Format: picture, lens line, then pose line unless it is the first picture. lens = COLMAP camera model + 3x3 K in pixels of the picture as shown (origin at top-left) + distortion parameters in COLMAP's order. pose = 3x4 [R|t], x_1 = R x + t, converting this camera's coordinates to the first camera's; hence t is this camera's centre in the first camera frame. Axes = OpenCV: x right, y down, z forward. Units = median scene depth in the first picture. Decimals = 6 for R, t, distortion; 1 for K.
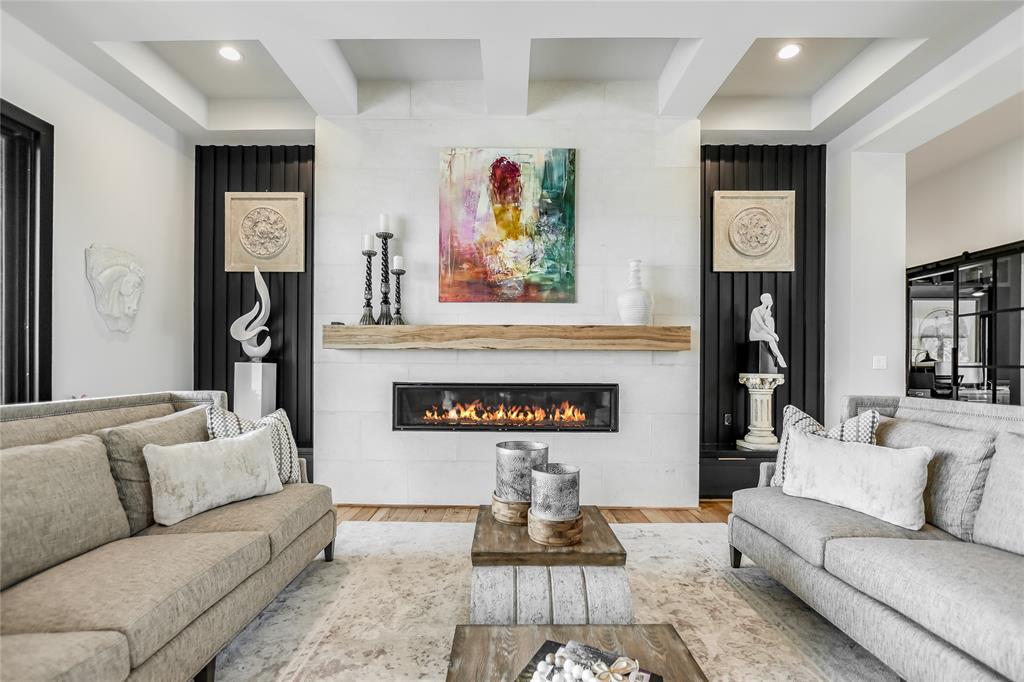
lens RADIAL K [[463.8, 0, 502.4], [0, 463.8, 364.6], [0, 0, 1]] dist [-0.019081, 0.000745]
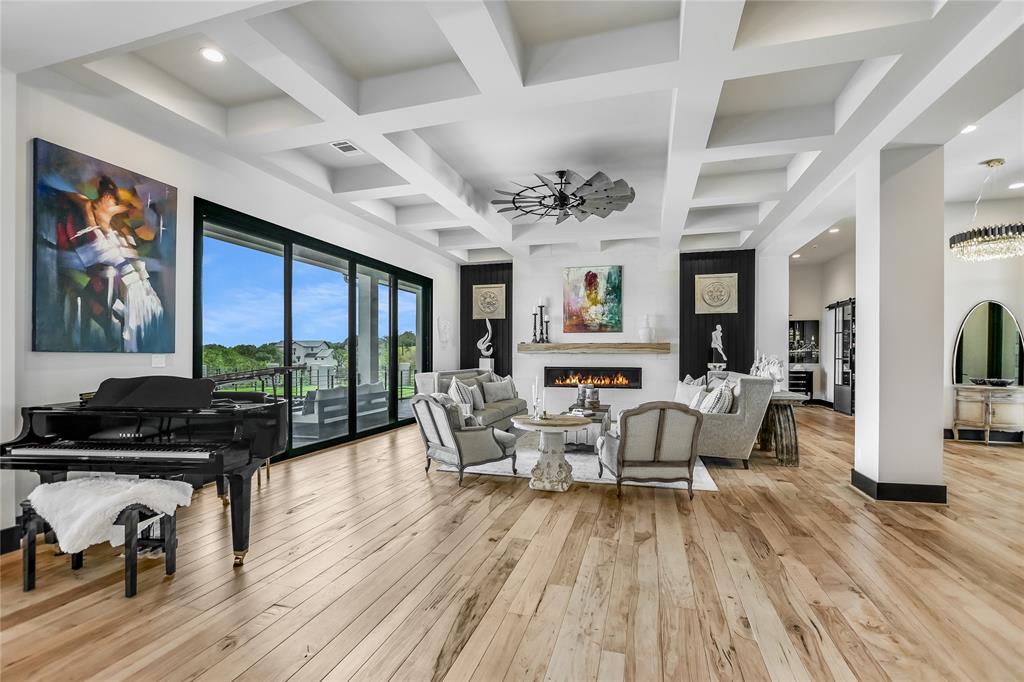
lens RADIAL K [[463.8, 0, 511.3], [0, 463.8, 351.2], [0, 0, 1]] dist [-0.019081, 0.000745]
pose [[0.963179, -0.005382, -0.268806, 0.245938], [0.003882, 0.999974, -0.006112, -0.027844], [0.268832, 0.004844, 0.963175, -1.372944]]
